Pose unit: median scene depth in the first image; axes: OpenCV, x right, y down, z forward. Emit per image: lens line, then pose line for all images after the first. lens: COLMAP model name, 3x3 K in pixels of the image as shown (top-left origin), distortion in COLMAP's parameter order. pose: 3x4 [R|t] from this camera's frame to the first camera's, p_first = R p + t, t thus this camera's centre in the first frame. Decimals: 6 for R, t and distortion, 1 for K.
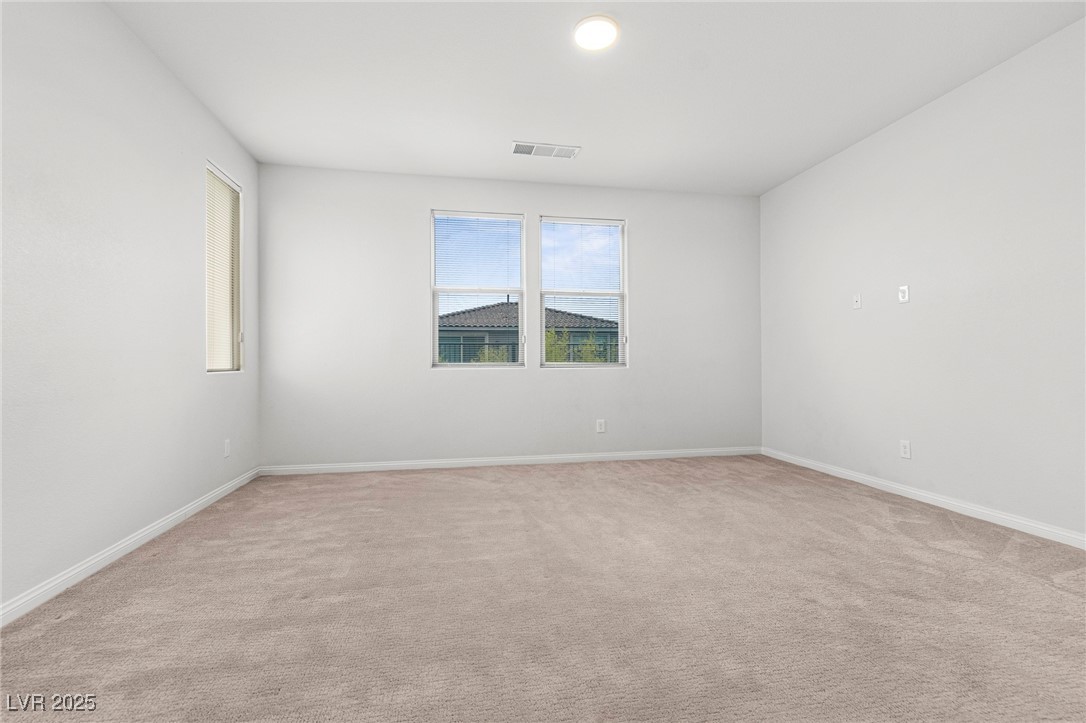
lens RADIAL K [[491.8, 0, 544.9], [0, 491.8, 359.9], [0, 0, 1]] dist [0.009833, -0.001232]
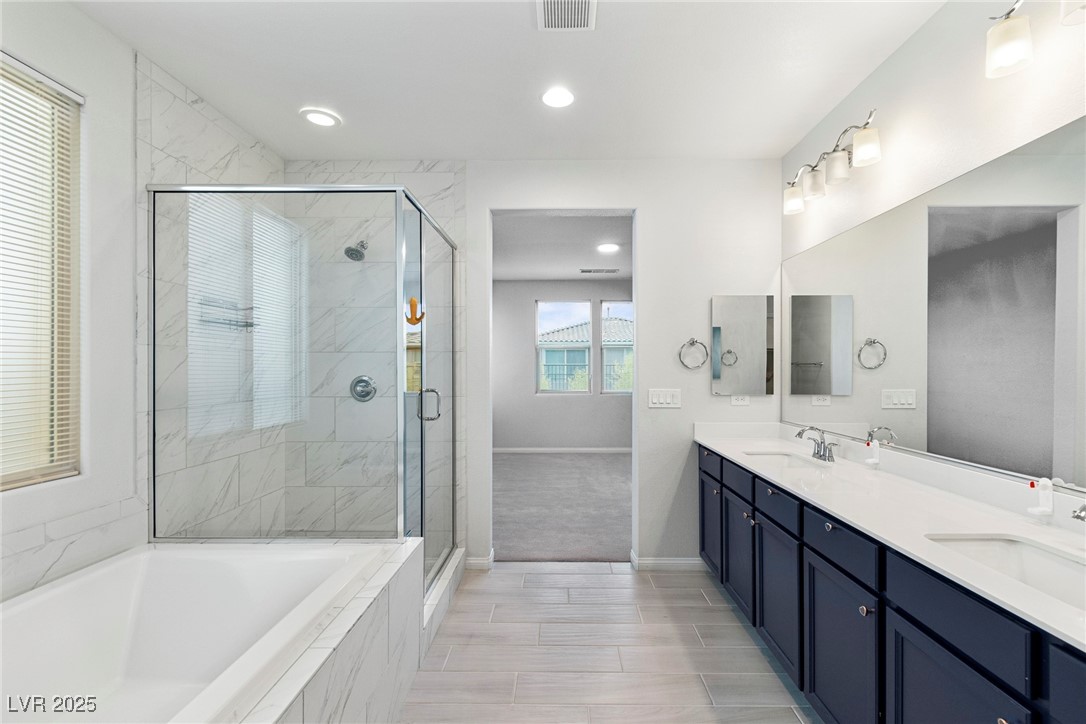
lens RADIAL K [[491.8, 0, 543.1], [0, 491.8, 365.9], [0, 0, 1]] dist [0.009833, -0.001232]
pose [[0.975743, -0.001627, -0.218915, 0.322522], [0.001819, 0.999998, 0.000677, -0.158296], [0.218914, -0.001059, 0.975744, -1.260009]]
